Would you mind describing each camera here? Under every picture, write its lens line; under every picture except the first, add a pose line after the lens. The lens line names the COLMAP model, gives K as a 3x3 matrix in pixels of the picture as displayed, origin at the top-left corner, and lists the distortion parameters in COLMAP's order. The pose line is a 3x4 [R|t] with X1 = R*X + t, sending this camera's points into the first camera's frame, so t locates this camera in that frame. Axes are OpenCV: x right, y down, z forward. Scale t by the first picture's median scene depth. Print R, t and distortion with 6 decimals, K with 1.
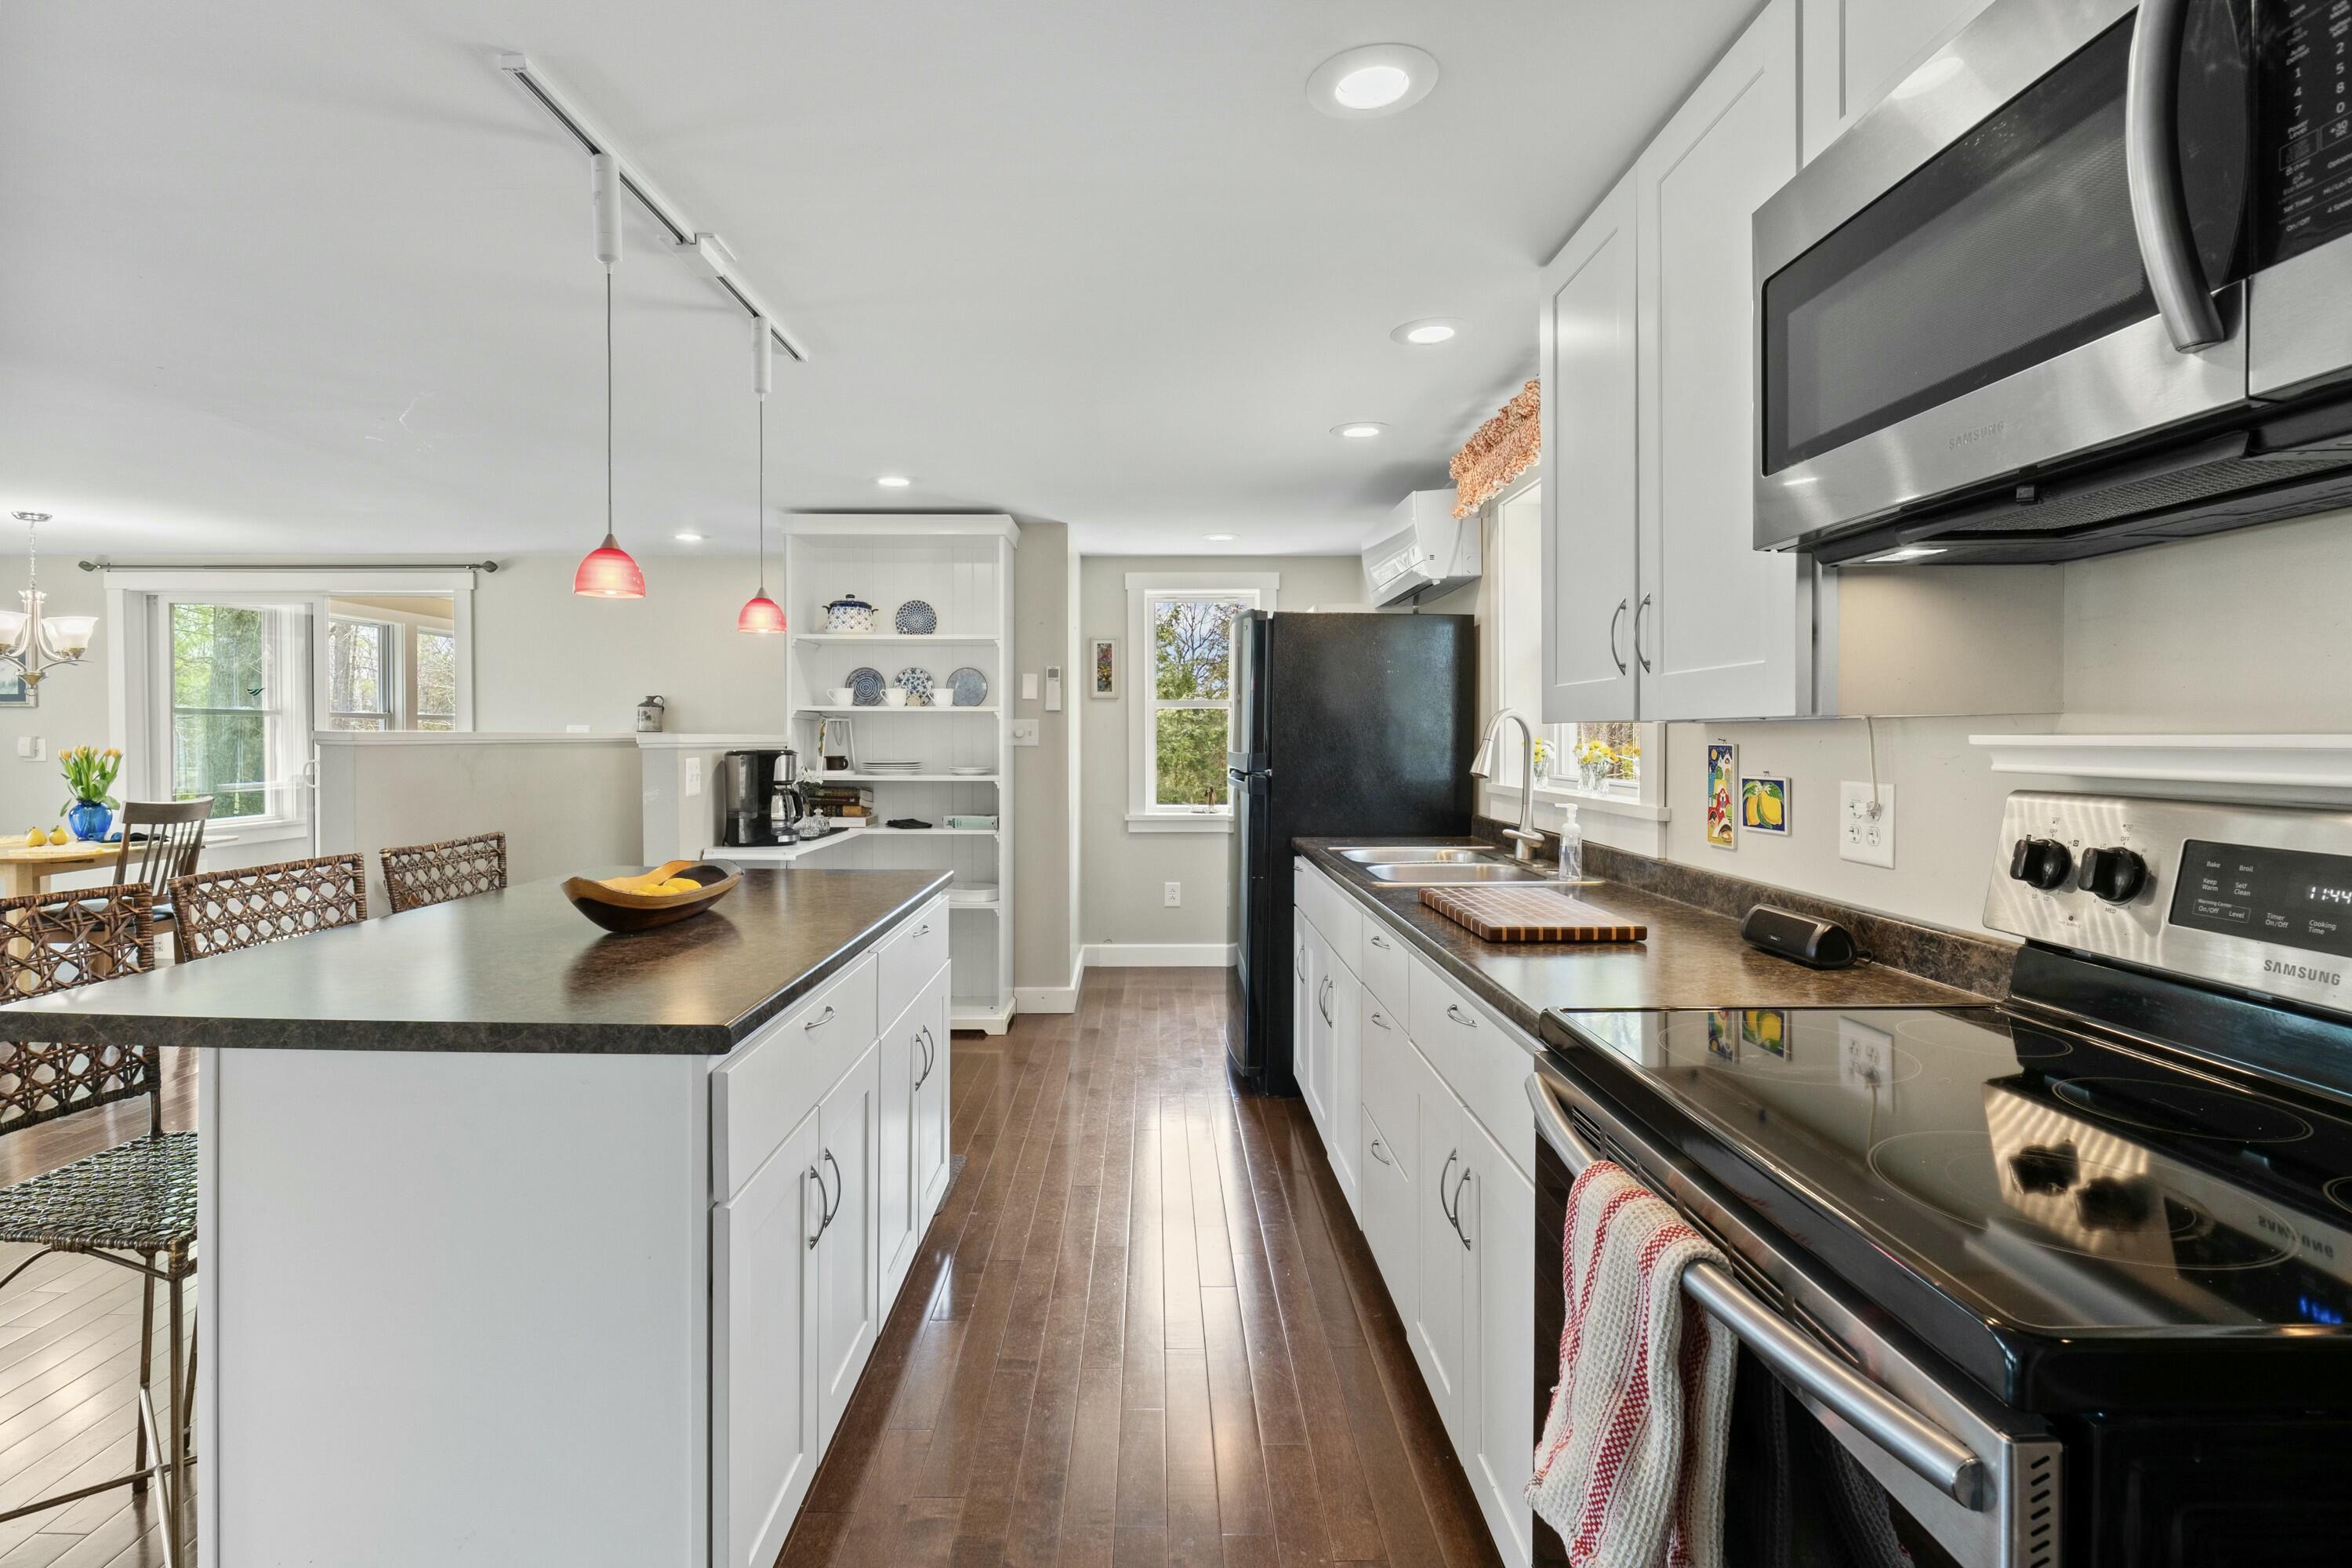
lens RADIAL K [[1119.5, 0, 1162.6], [0, 1119.5, 753.3], [0, 0, 1]] dist [-0.008350, -0.000707]
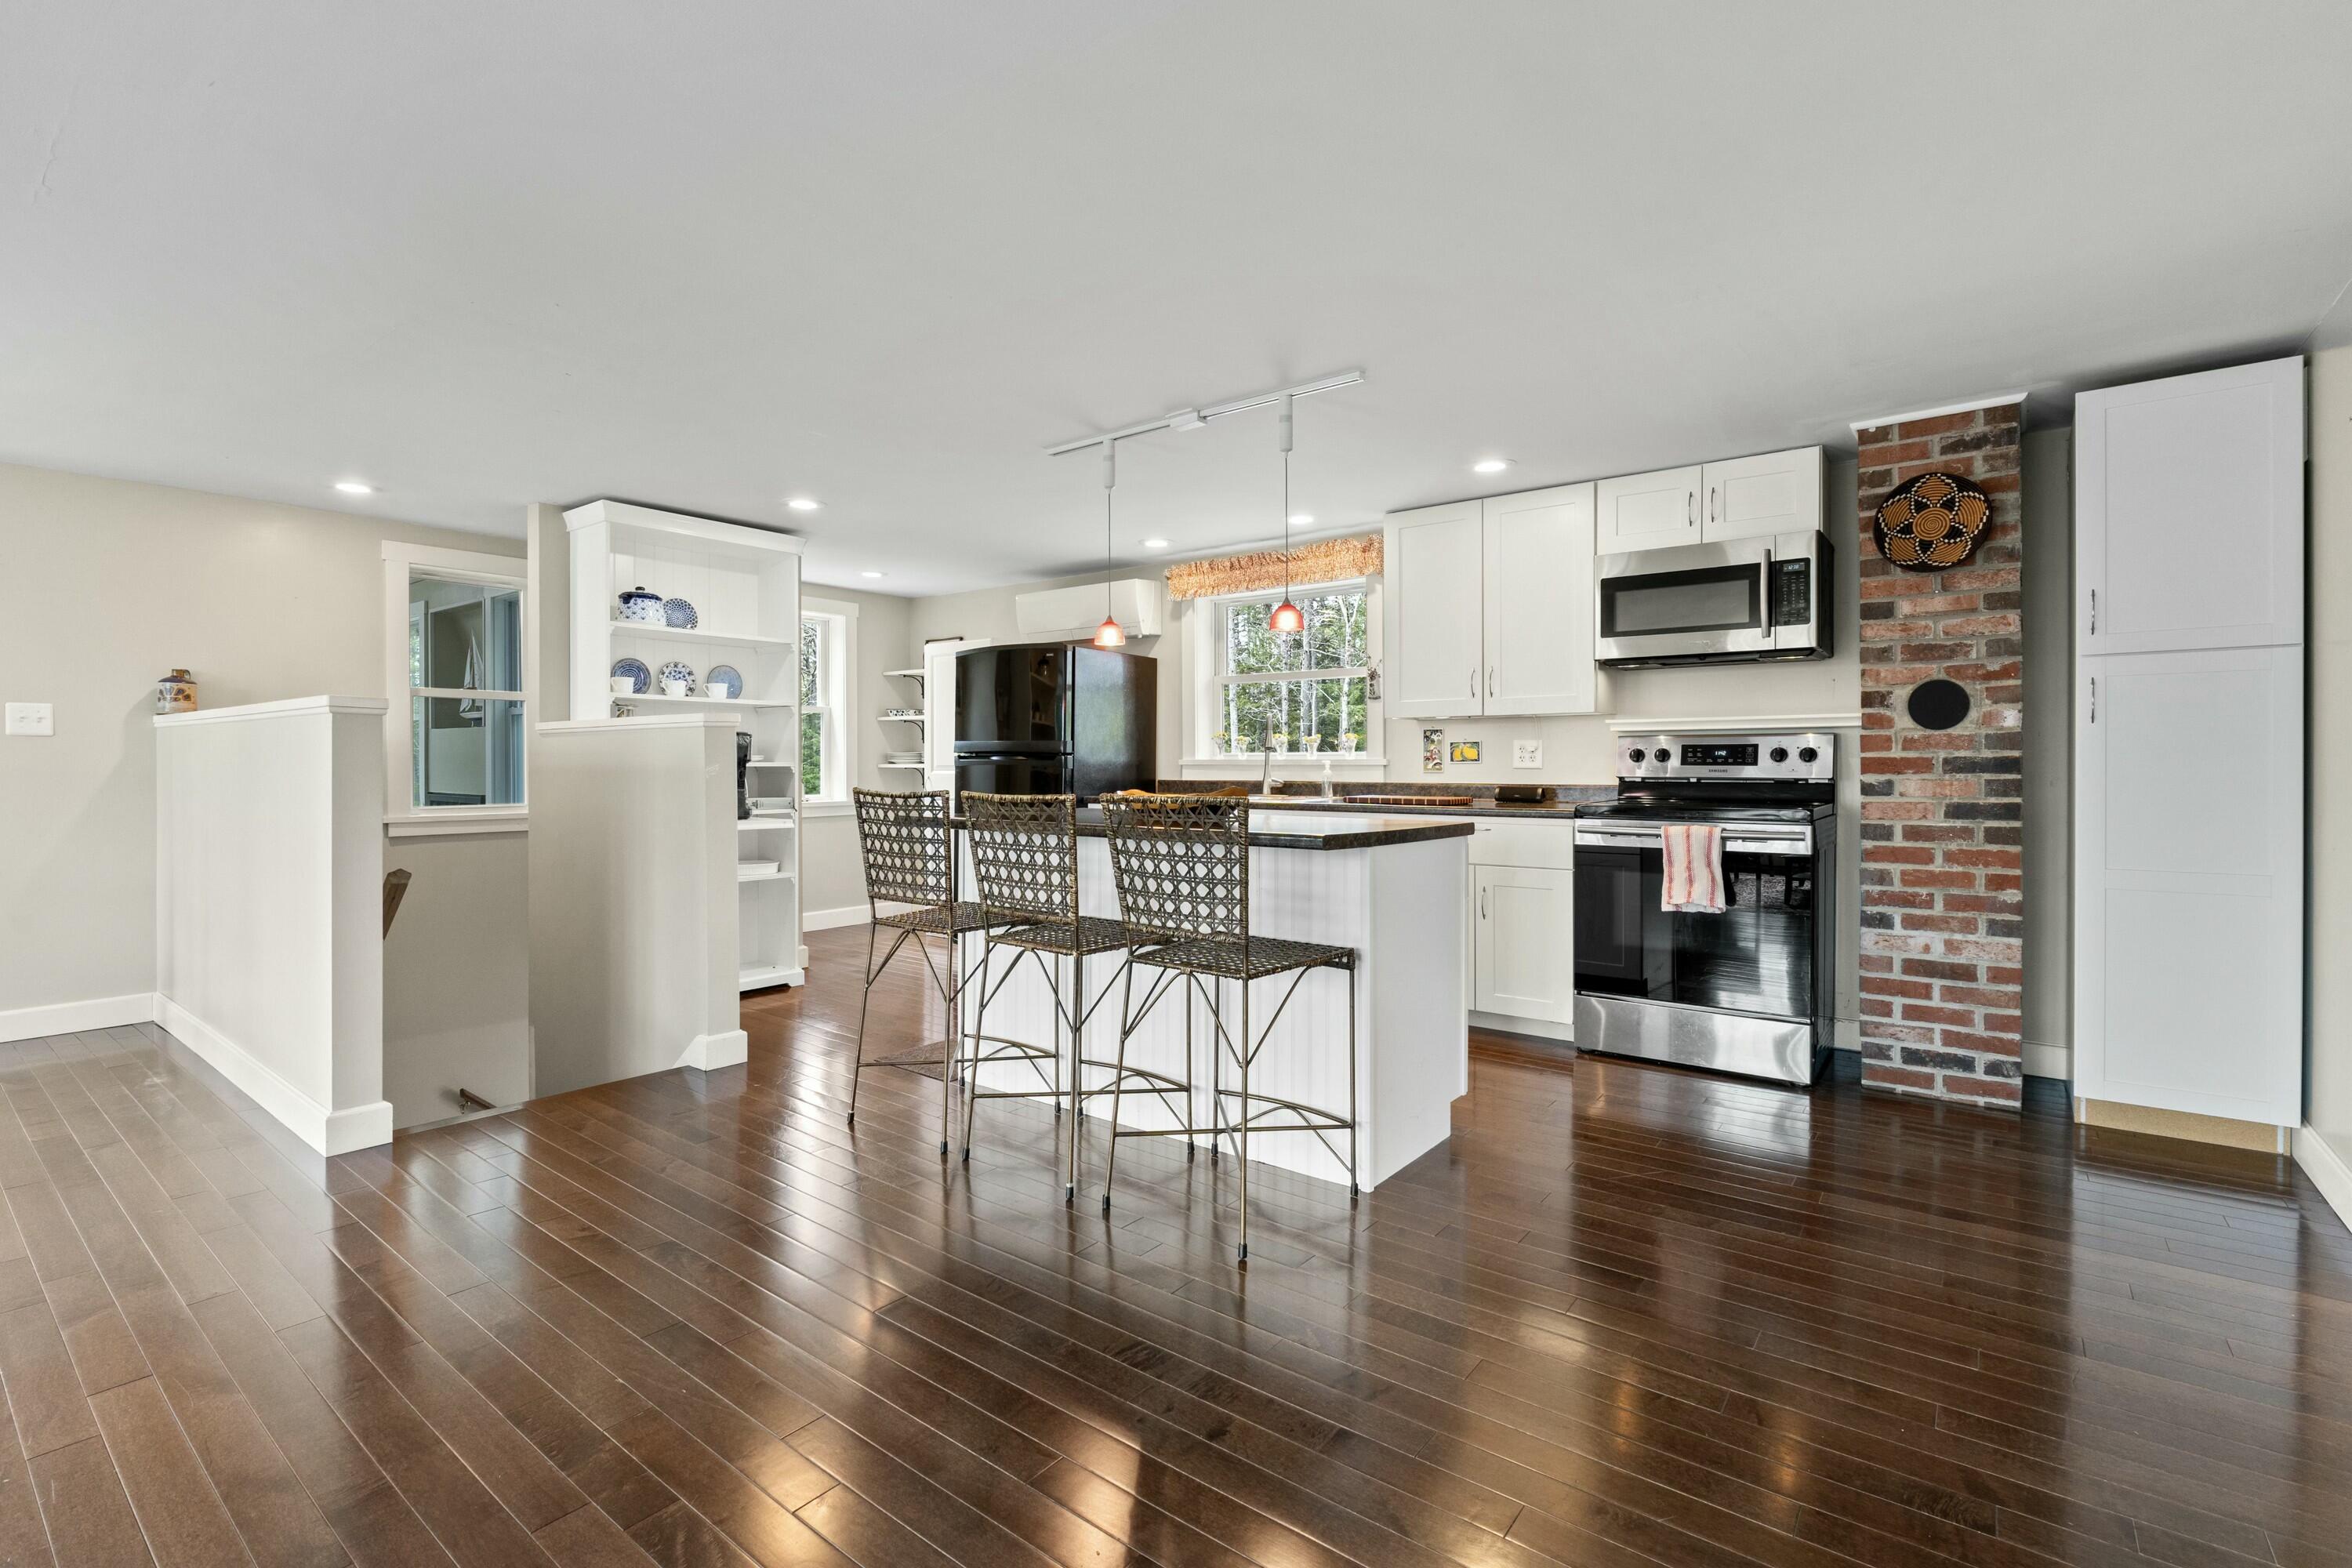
lens RADIAL K [[1057.9, 0, 1163.9], [0, 1057.9, 770.8], [0, 0, 1]] dist [-0.005108, -0.000333]
pose [[0.621803, -0.009313, 0.783119, -0.760372], [0.013648, 0.999906, 0.001054, 0.033705], [-0.783055, 0.010032, 0.621872, 0.024343]]
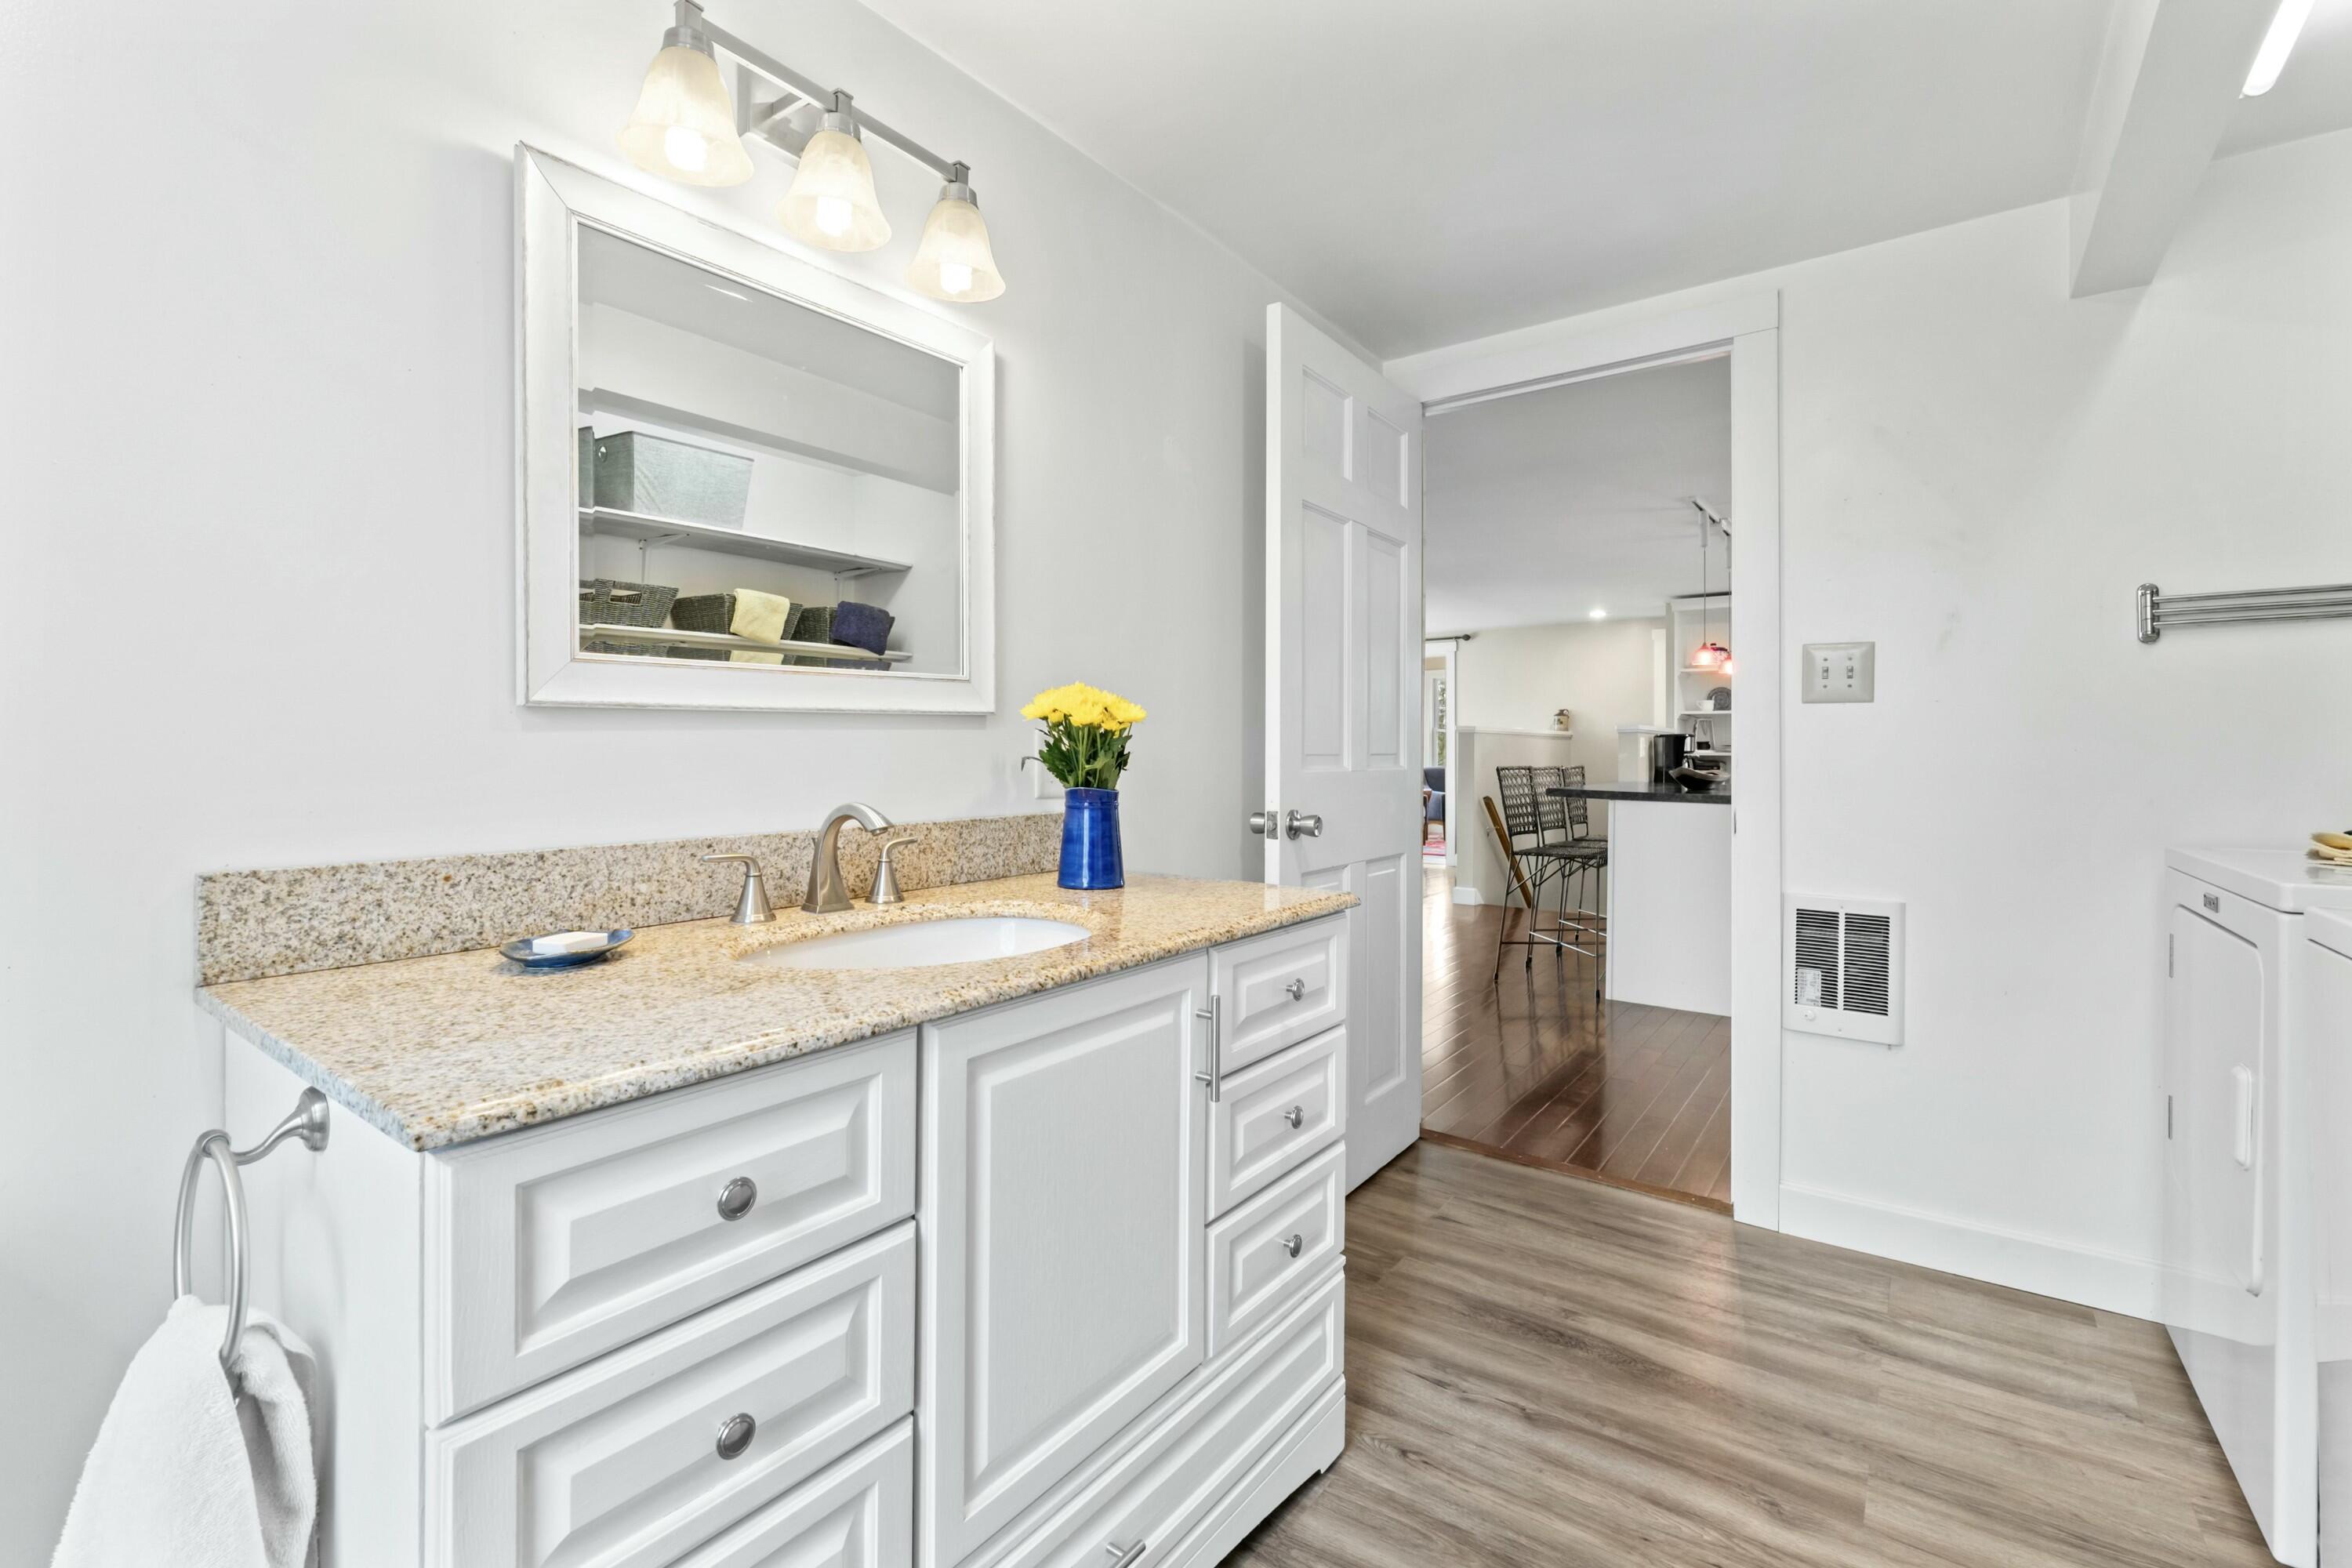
lens RADIAL K [[1052.4, 0, 1176.0], [0, 1052.4, 784.0], [0, 0, 1]] dist [-0.000740, 0.000040]
pose [[0.806646, 0.013647, -0.590877, 0.001344], [-0.005504, 0.999863, 0.015580, 0.046371], [0.591009, -0.009315, 0.806611, -0.734437]]
